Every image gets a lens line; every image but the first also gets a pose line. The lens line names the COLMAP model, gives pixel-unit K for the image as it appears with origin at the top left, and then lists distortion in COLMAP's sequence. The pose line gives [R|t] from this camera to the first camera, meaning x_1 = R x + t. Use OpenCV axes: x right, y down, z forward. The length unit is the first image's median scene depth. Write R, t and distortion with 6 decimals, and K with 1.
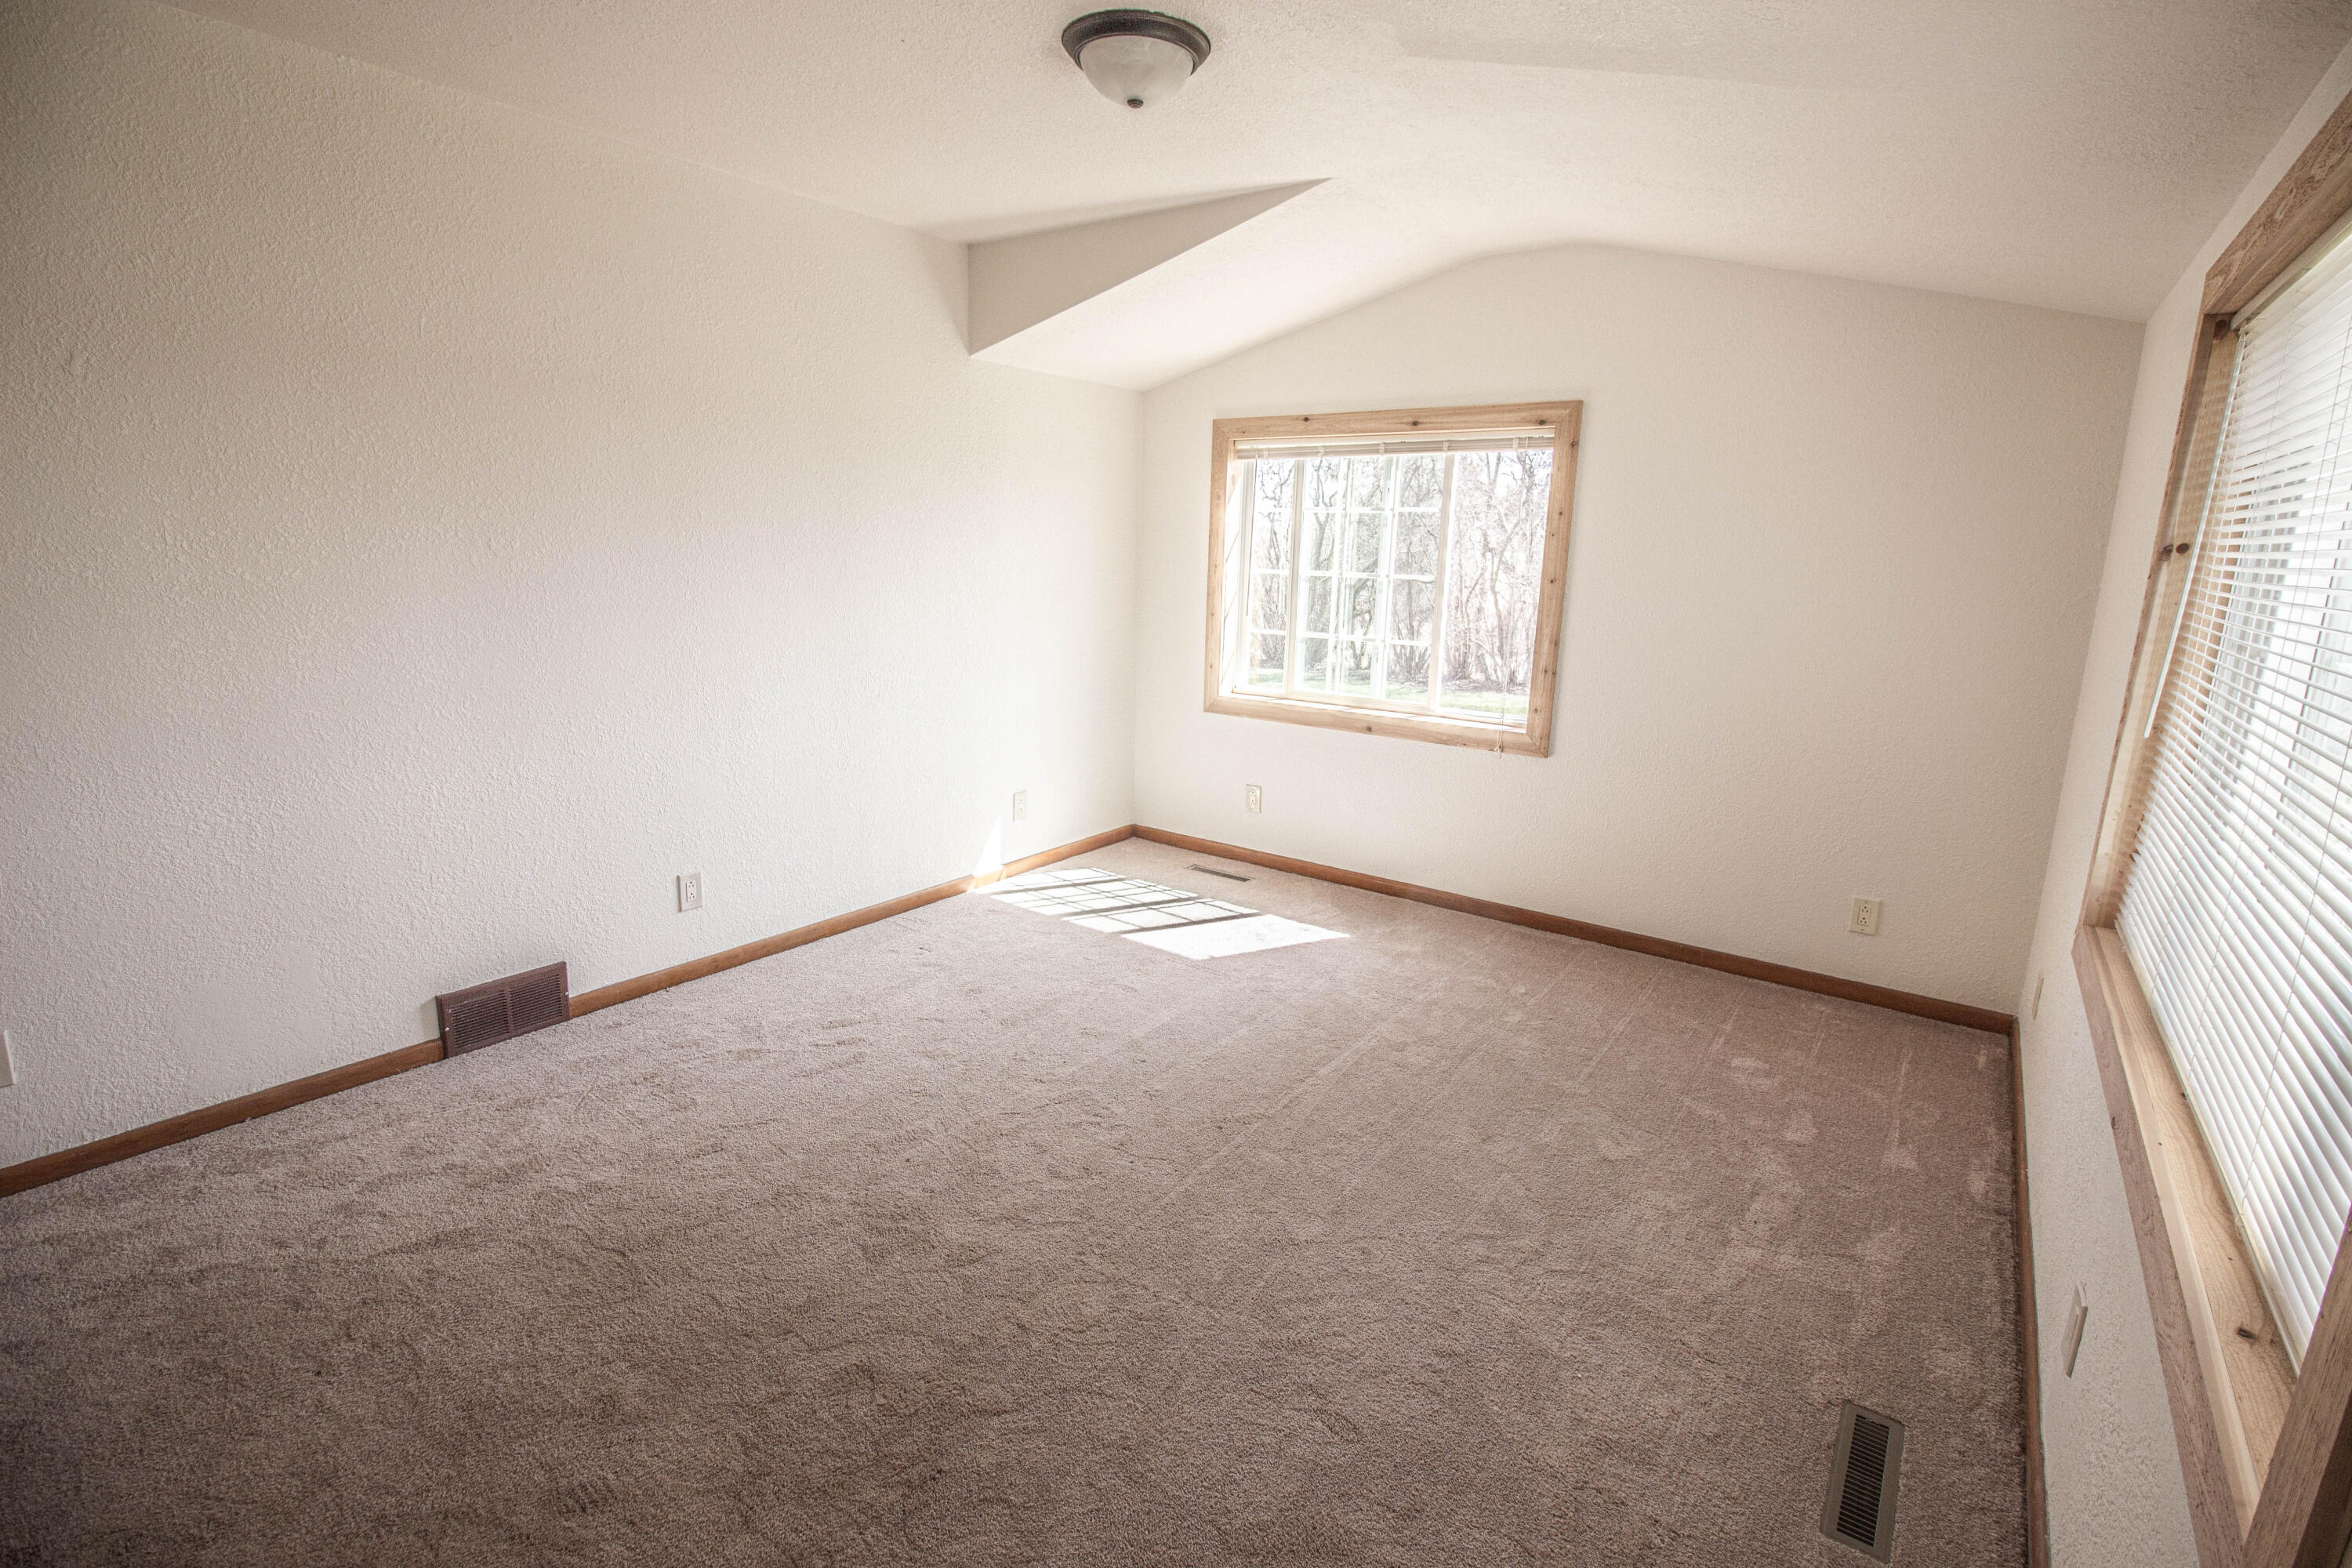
lens RADIAL K [[1086.5, 0, 1179.3], [0, 1086.5, 765.7], [0, 0, 1]] dist [-0.001212, -0.011855]
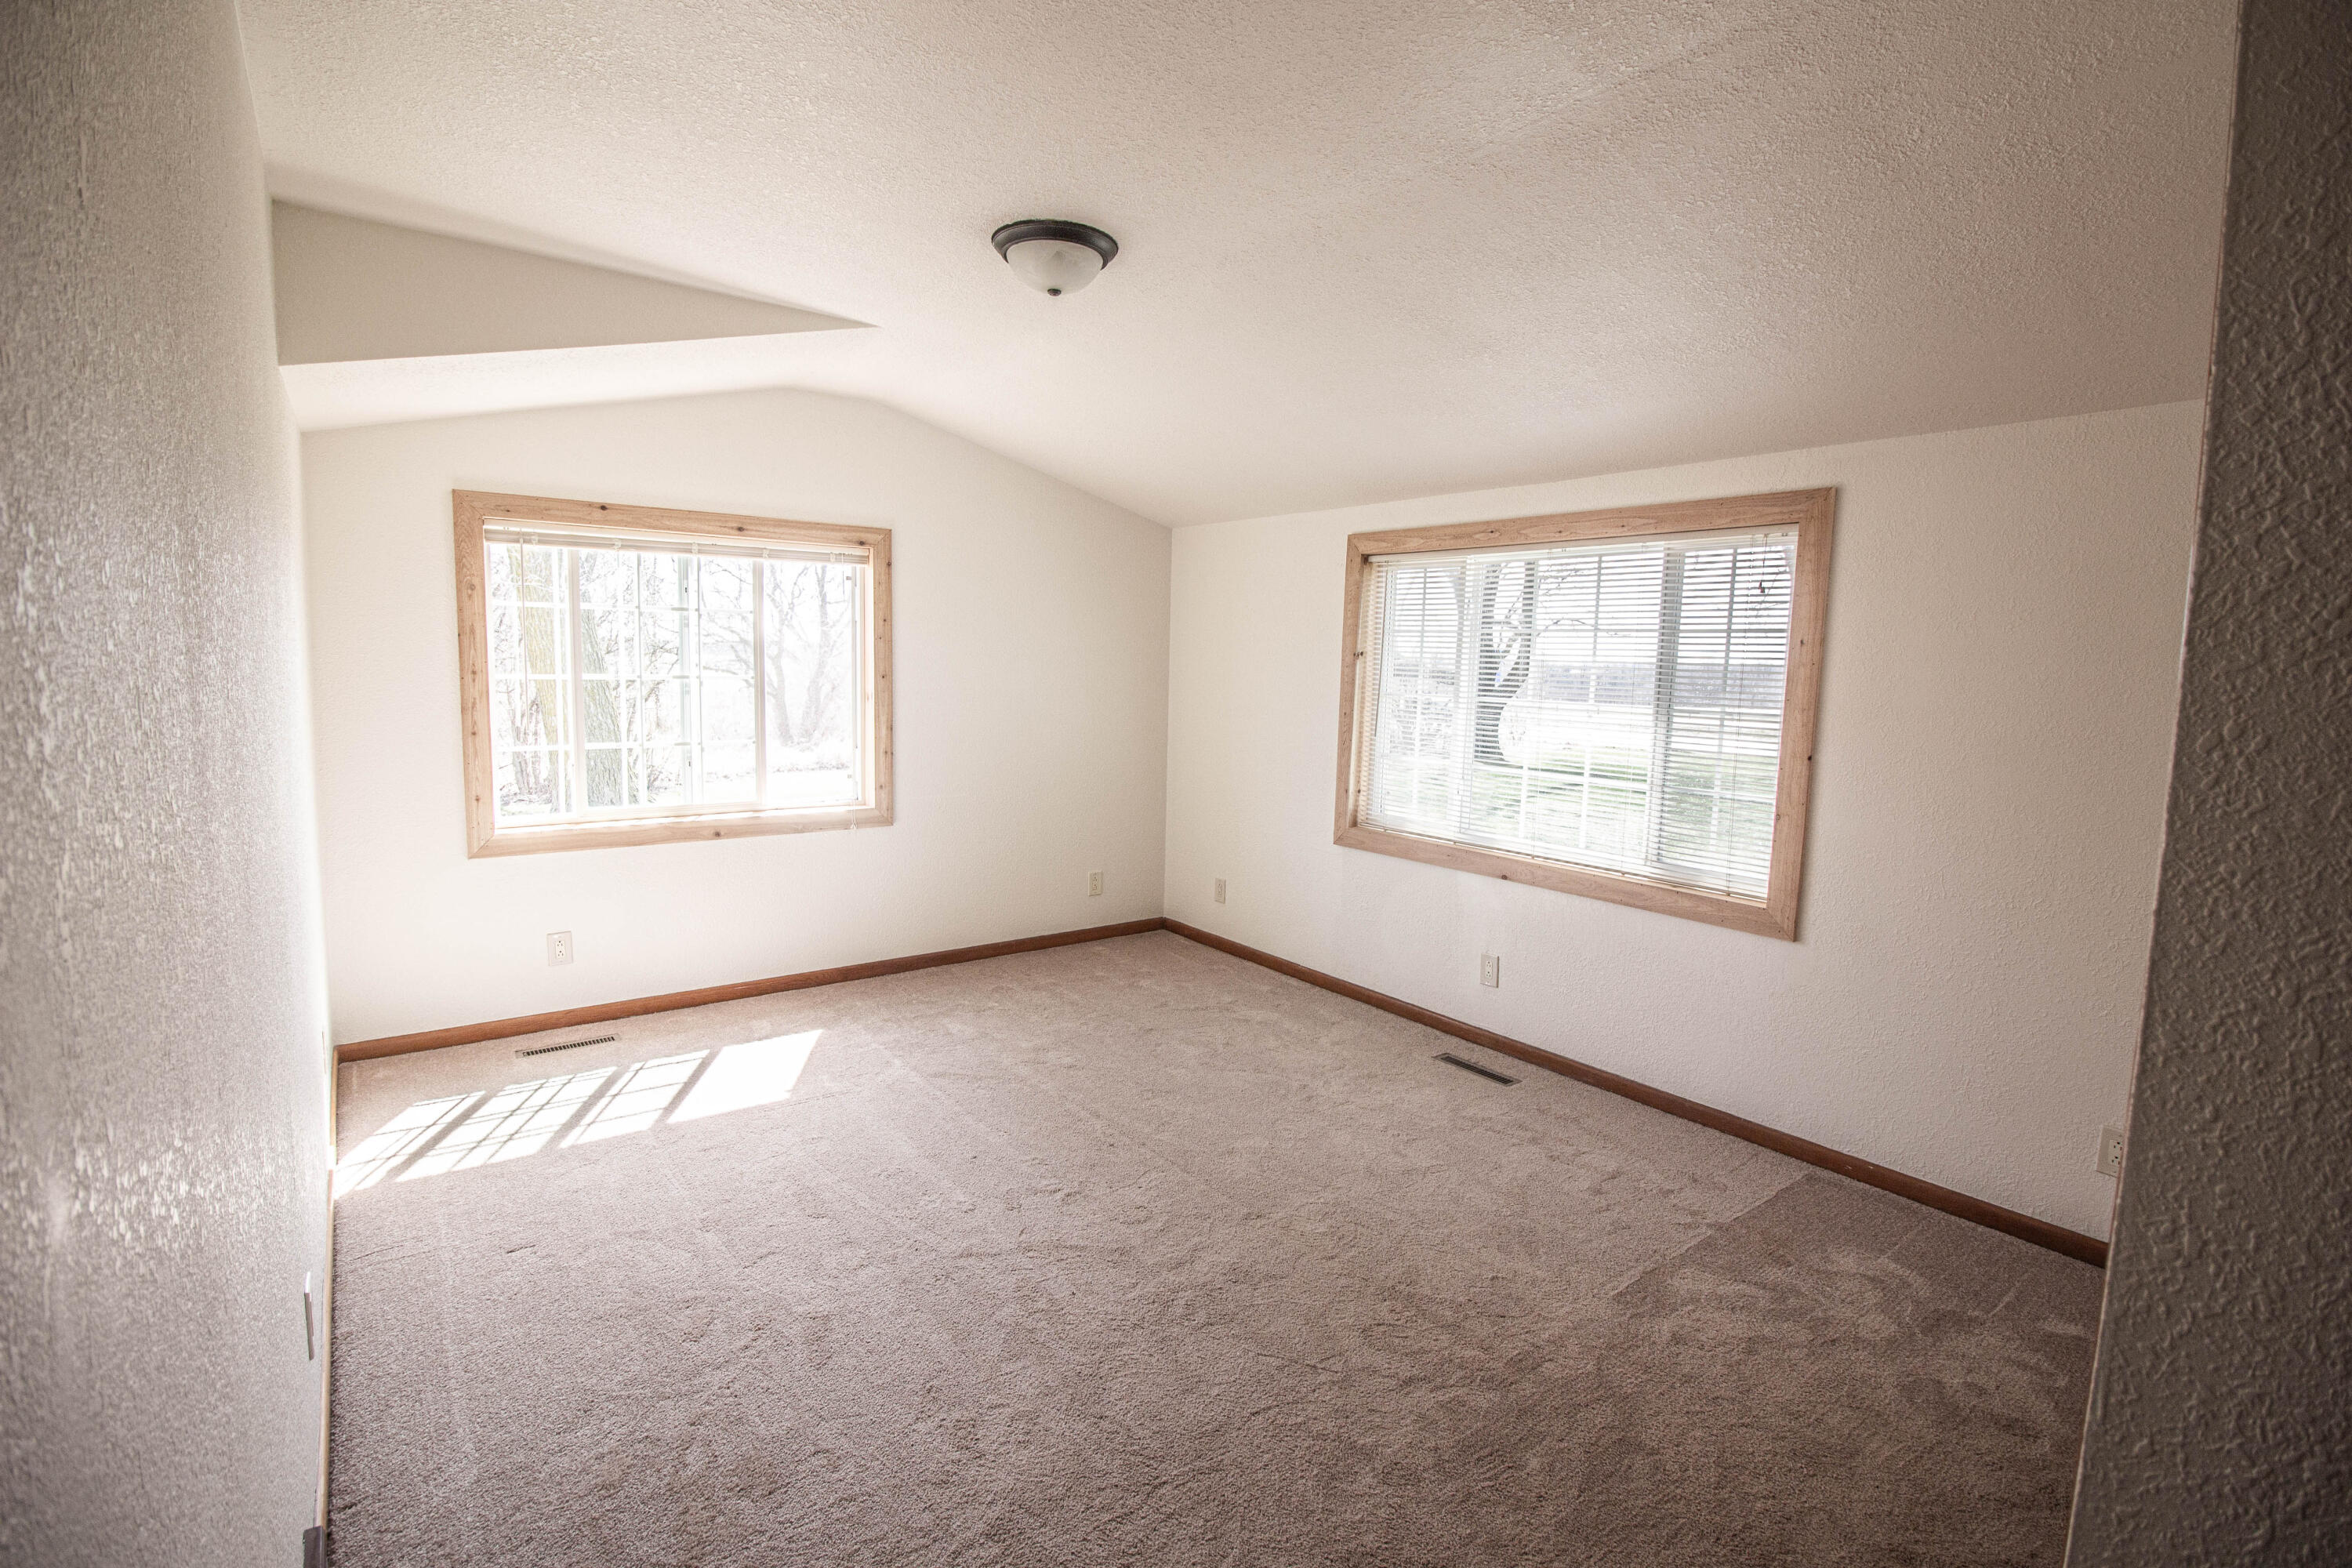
lens RADIAL K [[1086.5, 0, 1179.3], [0, 1086.5, 765.7], [0, 0, 1]] dist [-0.001212, -0.011855]
pose [[0.282190, -0.111715, 0.952832, -0.659330], [0.181123, 0.981540, 0.061439, -0.083226], [-0.942106, 0.155242, 0.297215, 0.336574]]
